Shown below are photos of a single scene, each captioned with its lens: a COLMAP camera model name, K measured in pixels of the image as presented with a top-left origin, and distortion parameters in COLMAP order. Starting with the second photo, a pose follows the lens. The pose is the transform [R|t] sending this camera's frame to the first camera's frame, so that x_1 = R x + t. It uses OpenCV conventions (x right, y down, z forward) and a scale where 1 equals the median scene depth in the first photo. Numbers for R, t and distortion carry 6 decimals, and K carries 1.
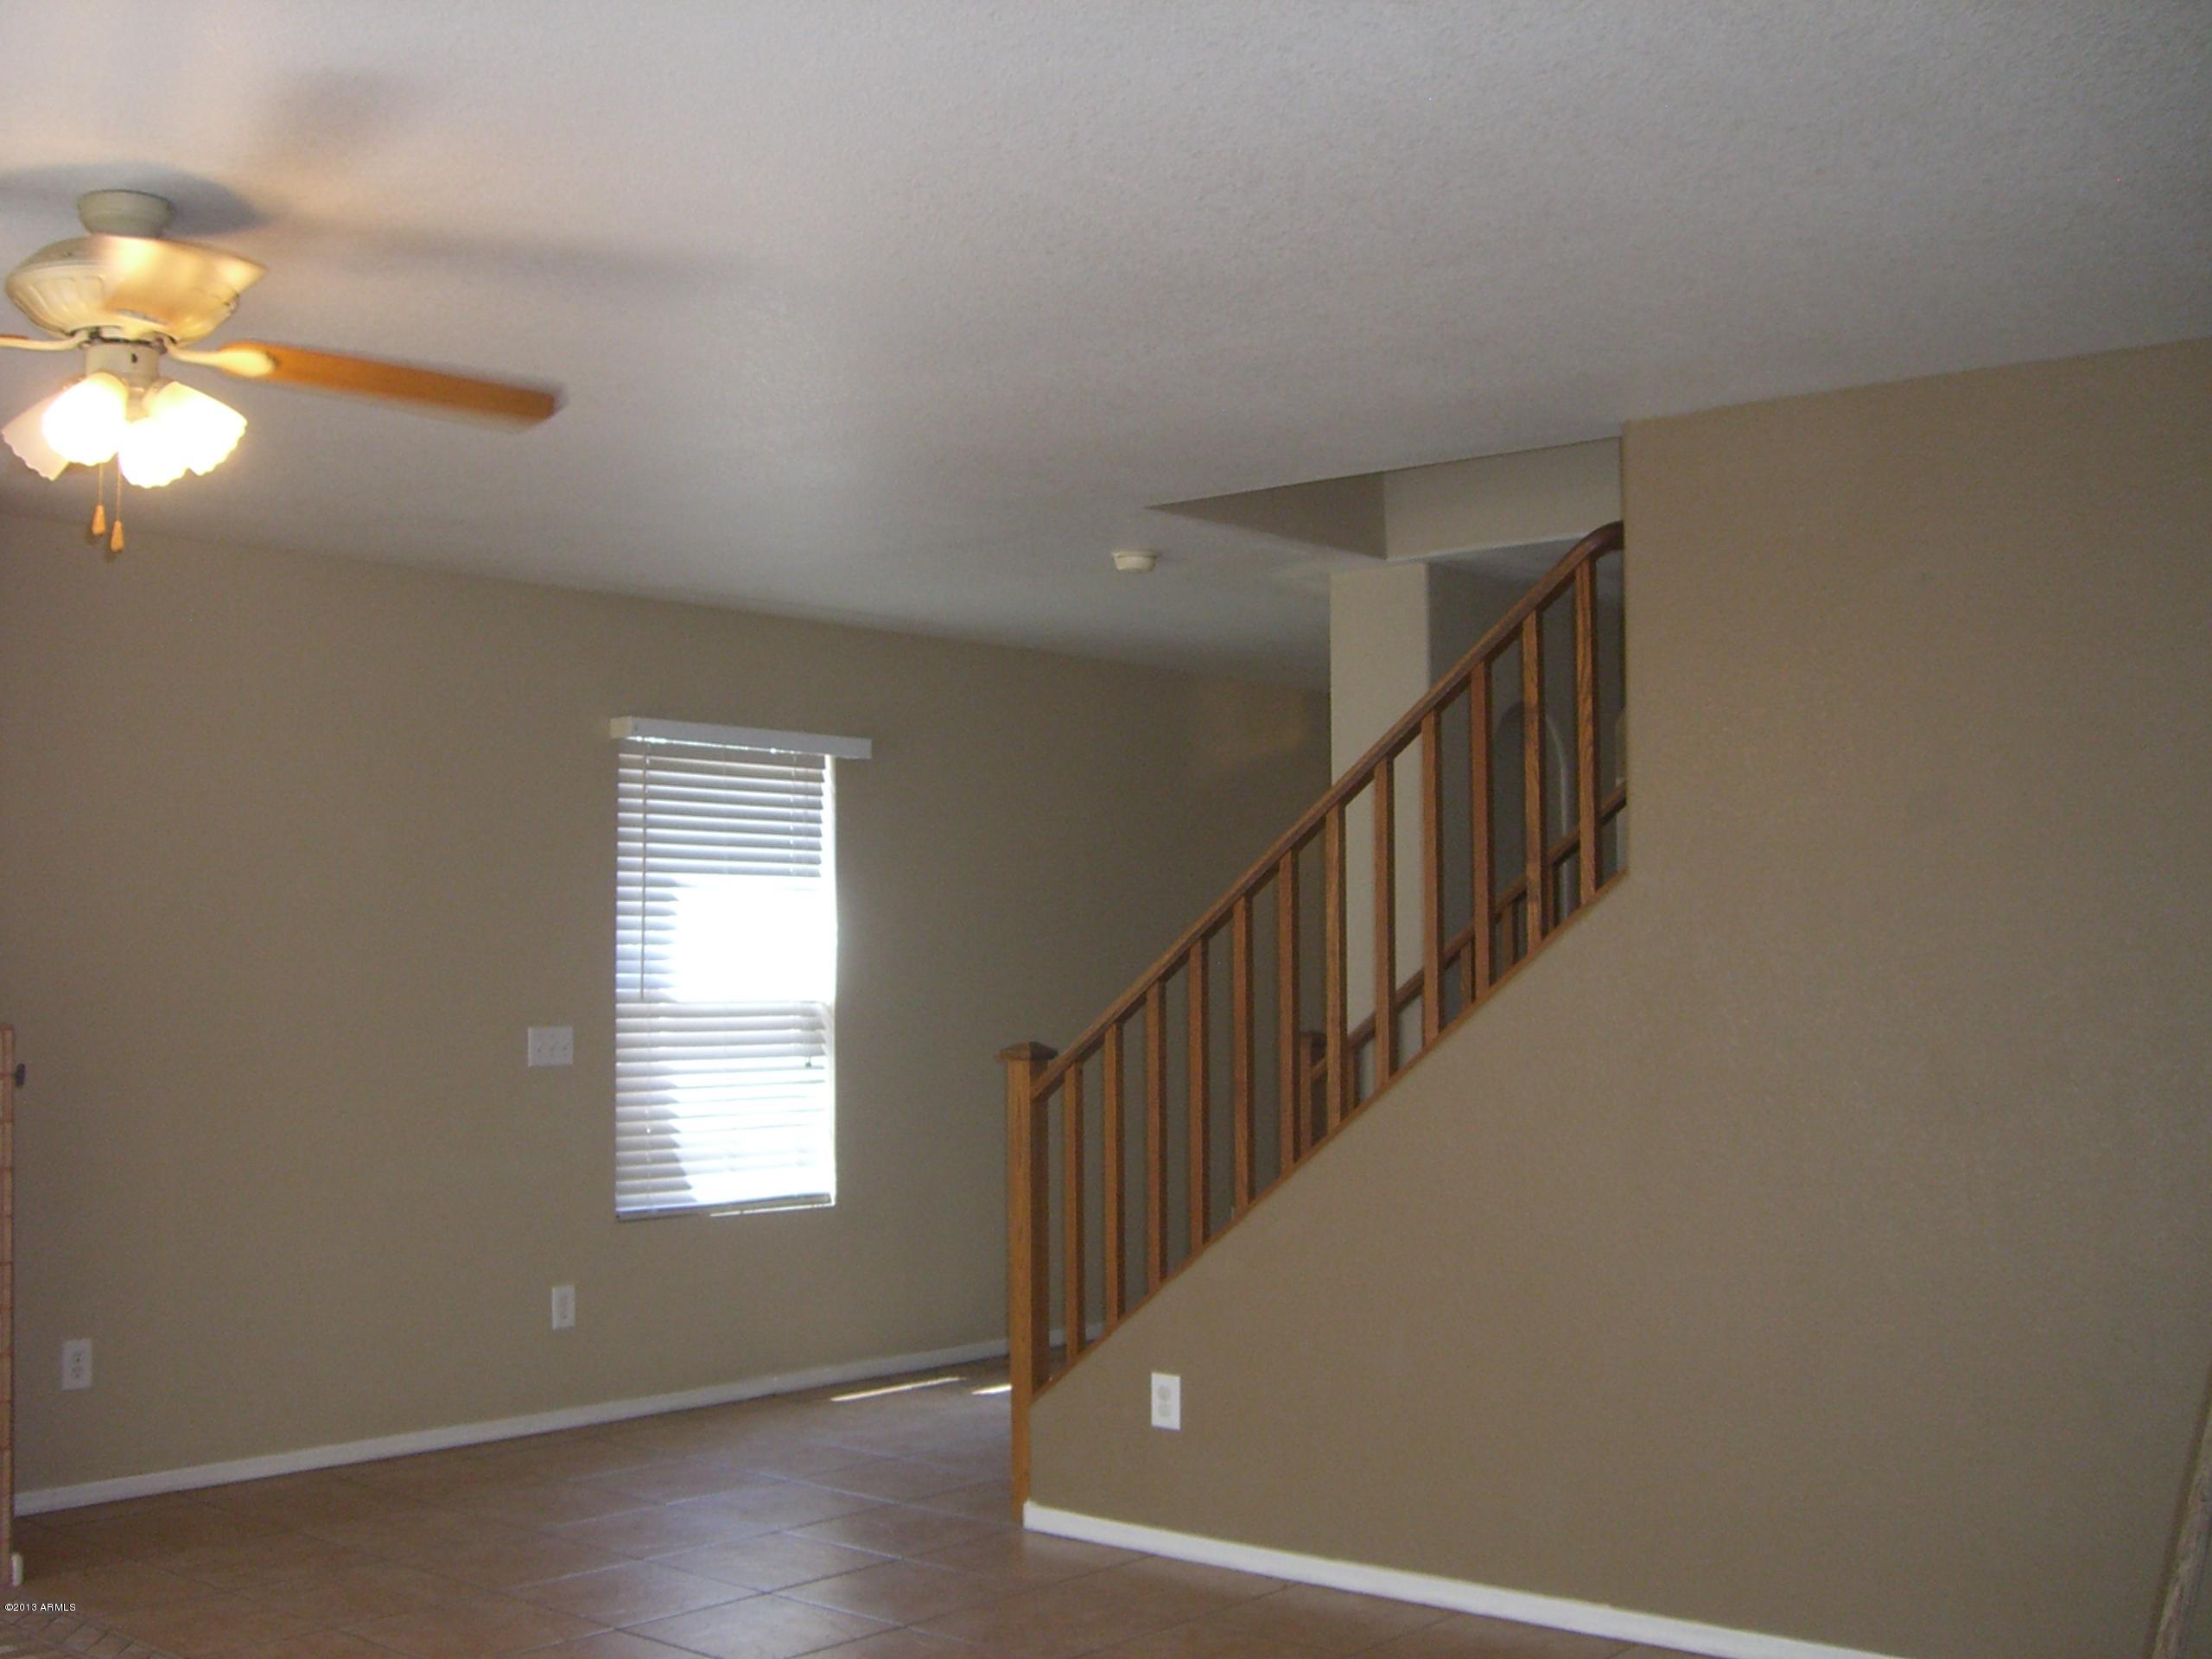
lens RADIAL K [[2472.7, 0, 985.8], [0, 2472.7, 915.4], [0, 0, 1]] dist [-0.169613, 0.000000]
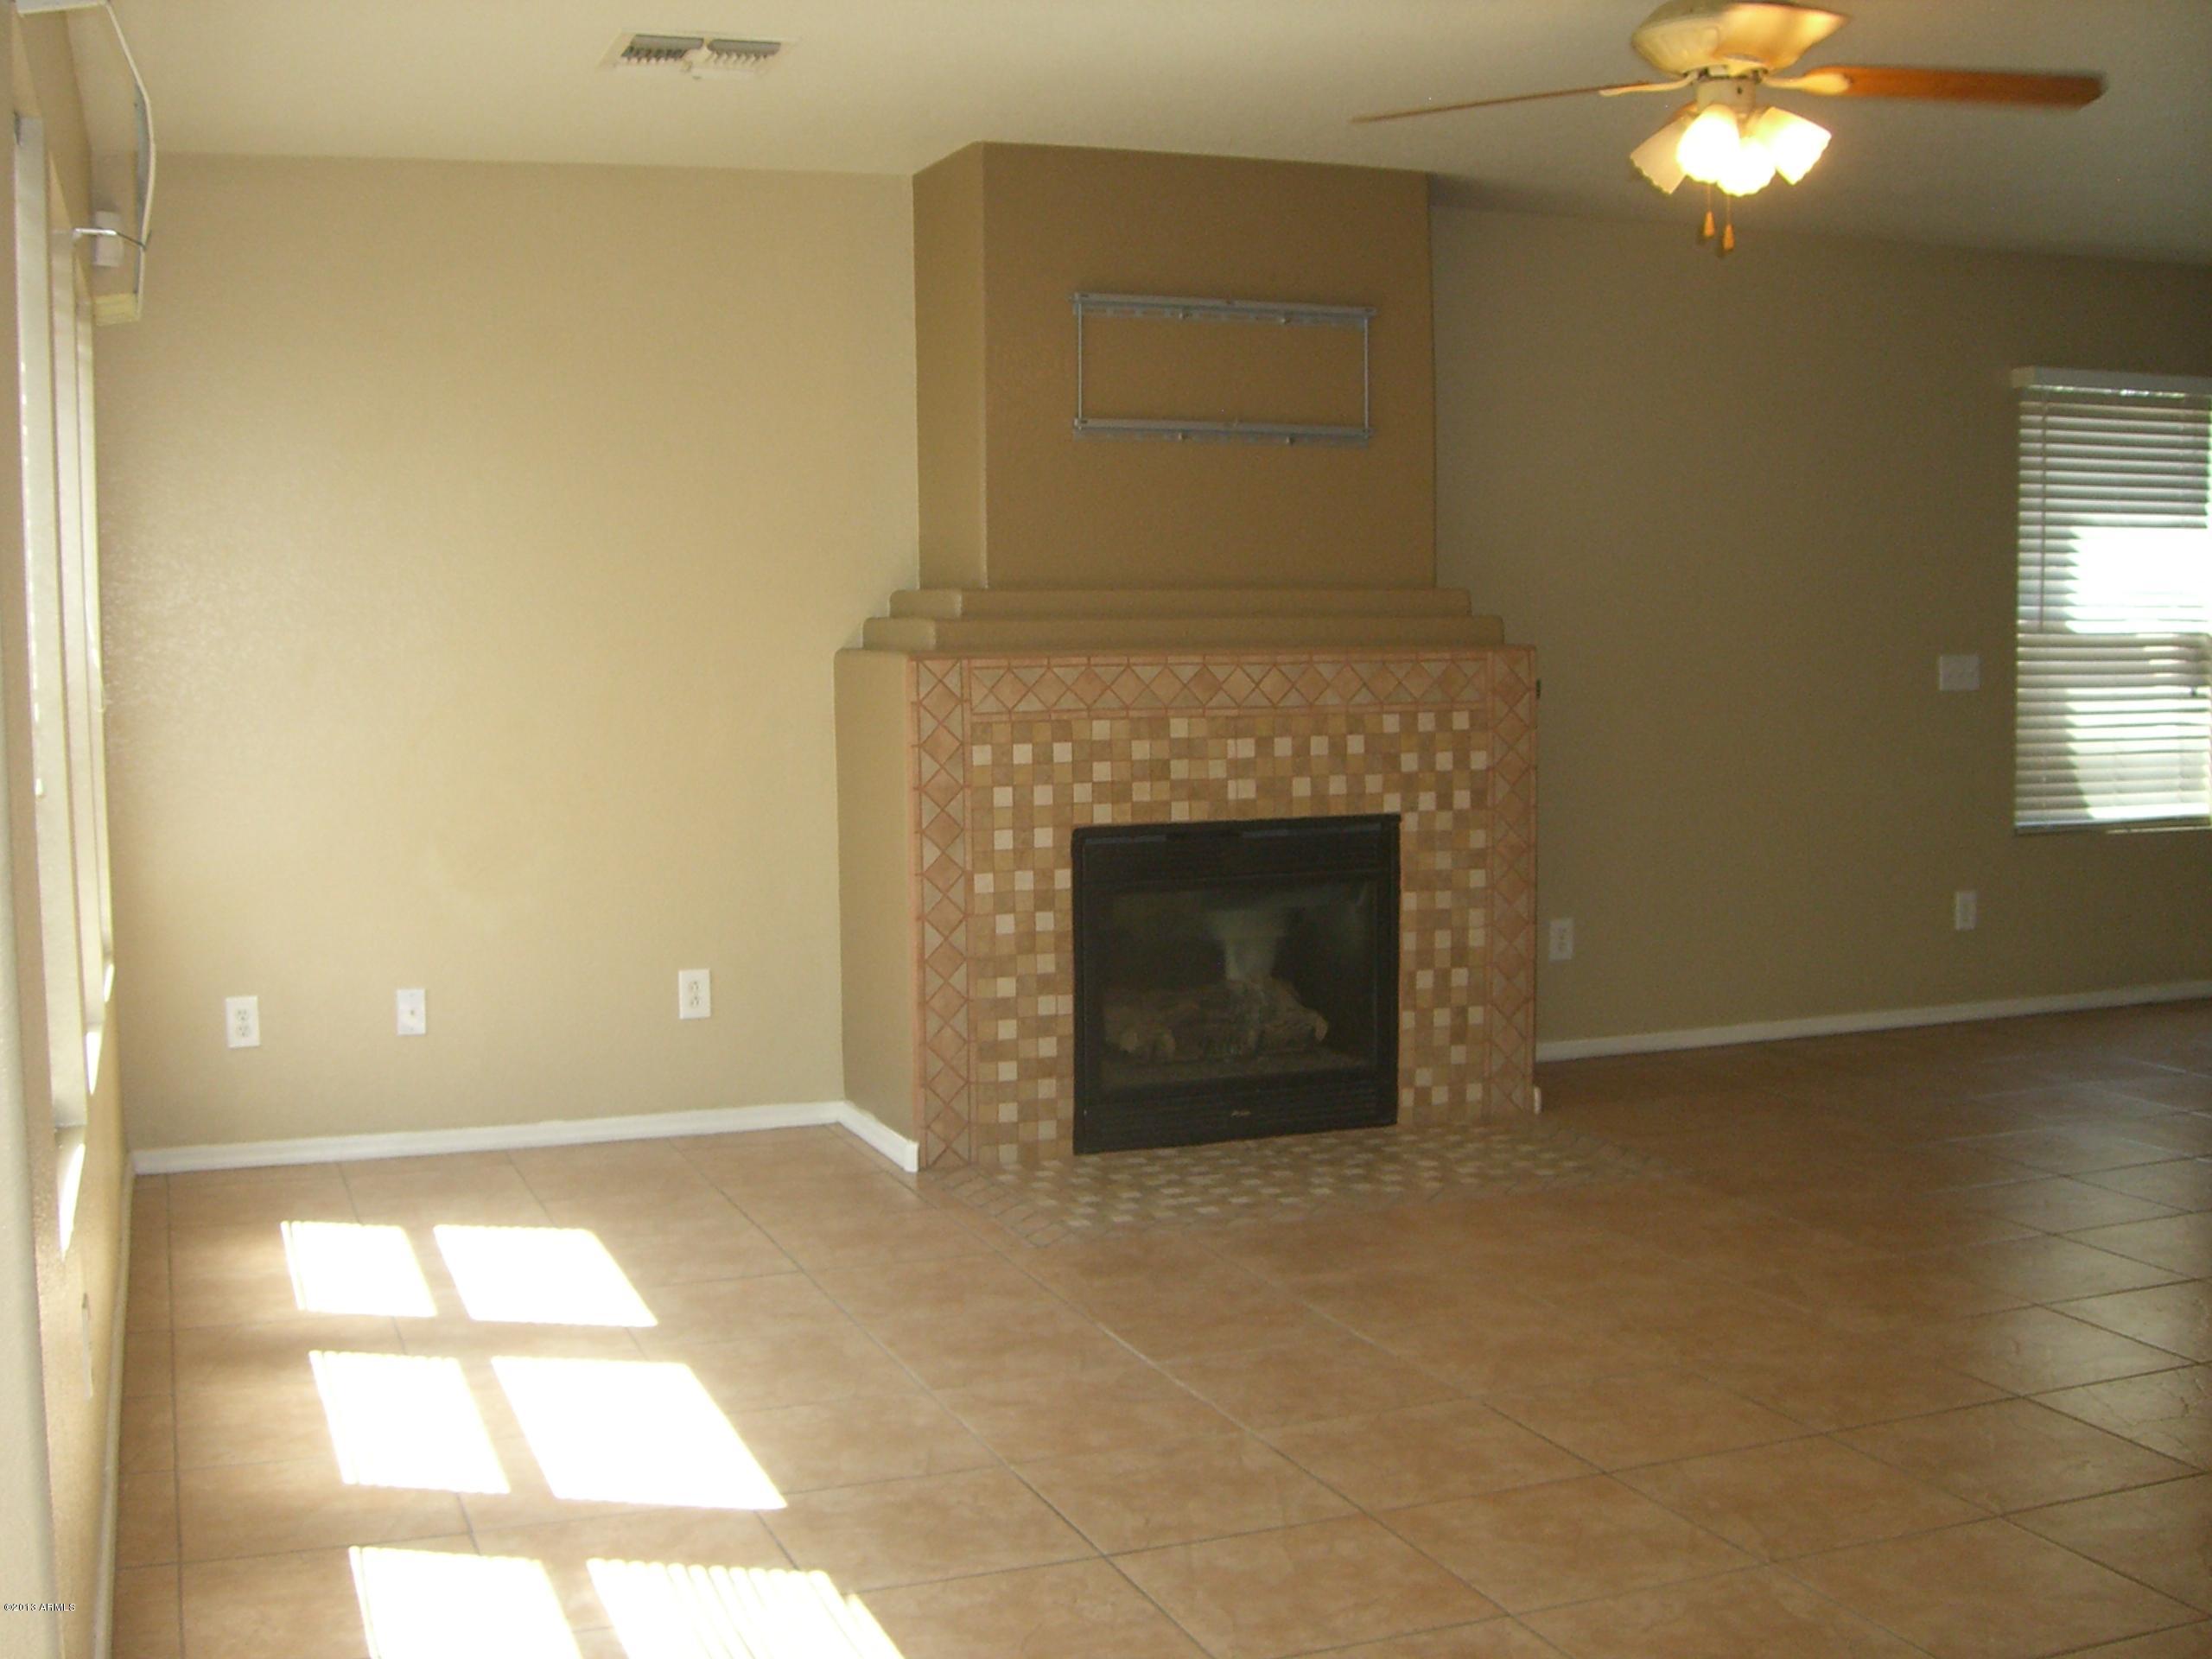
lens RADIAL K [[2472.7, 0, 1094.5], [0, 2472.7, 843.9], [0, 0, 1]] dist [-0.169613, 0.000000]
pose [[0.897954, 0.031122, -0.438988, -0.051799], [0.018574, 0.993927, 0.108458, 0.005799], [0.439698, -0.105544, 0.891923, -0.145475]]
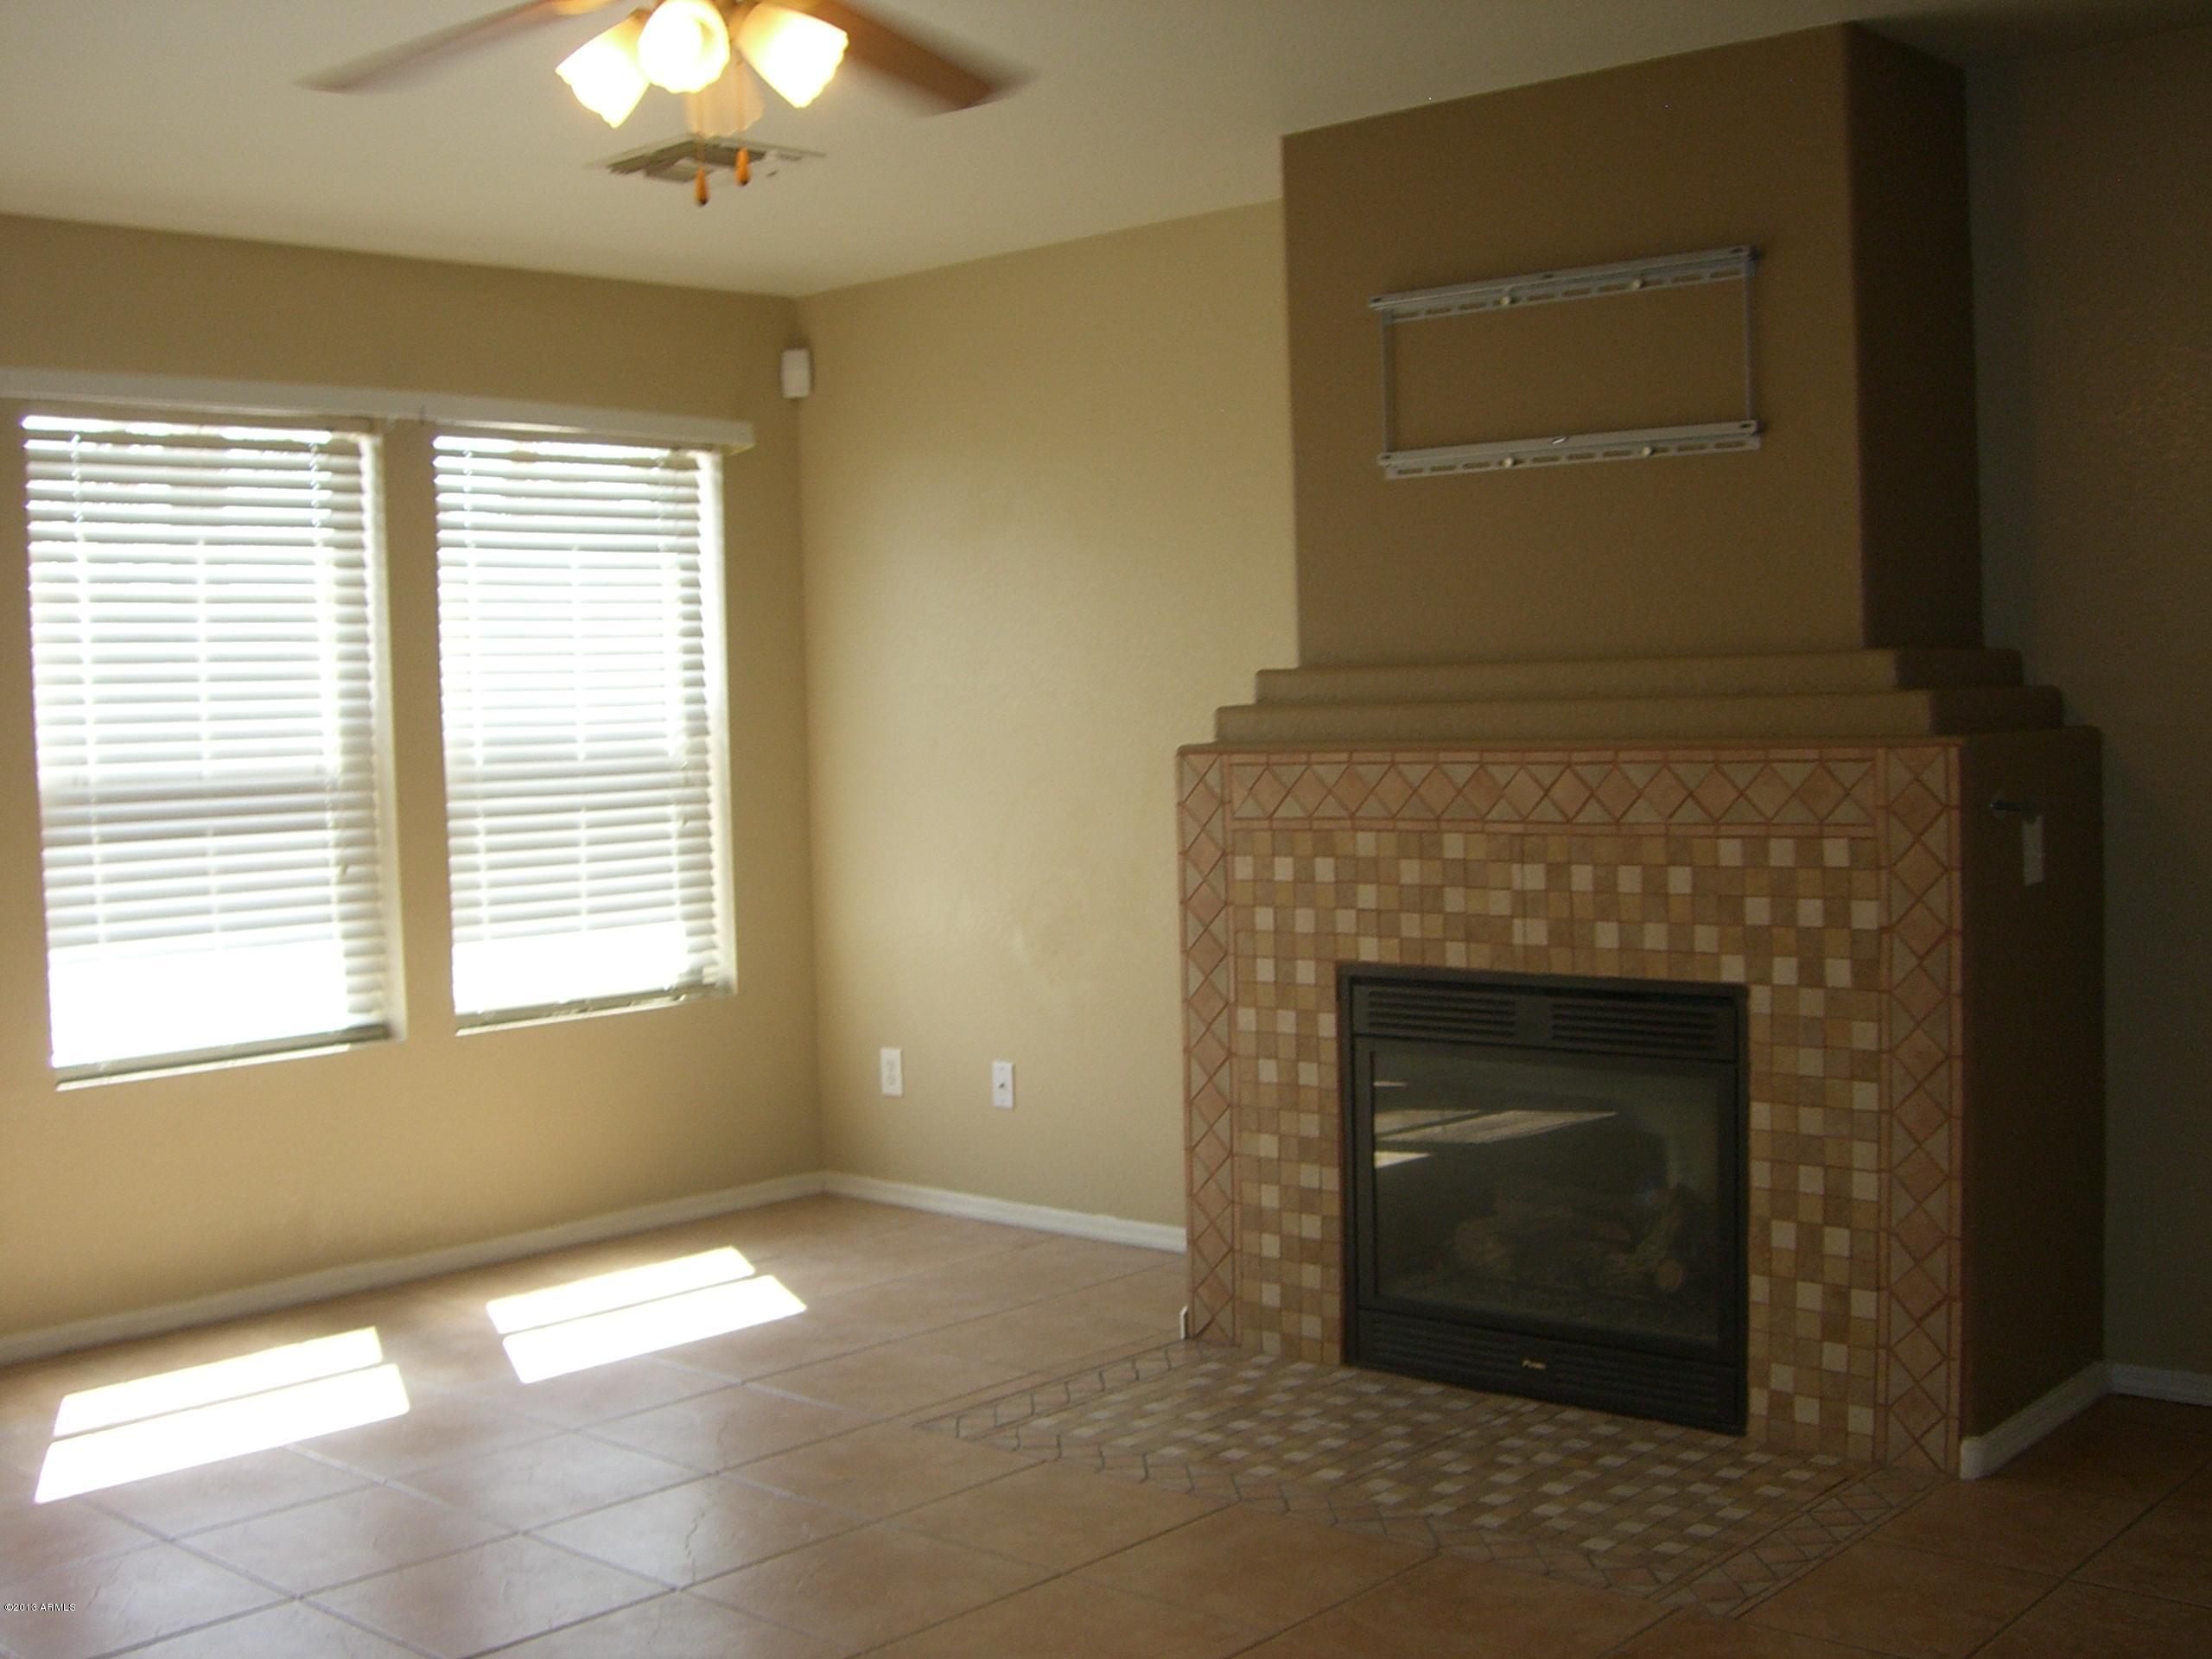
lens RADIAL K [[2472.7, 0, 1119.8], [0, 2472.7, 819.2], [0, 0, 1]] dist [-0.169613, 0.000000]
pose [[0.023251, 0.042753, -0.998815, 0.273087], [0.046449, 0.997960, 0.043798, 0.020439], [0.998650, -0.047413, 0.021217, 0.585188]]
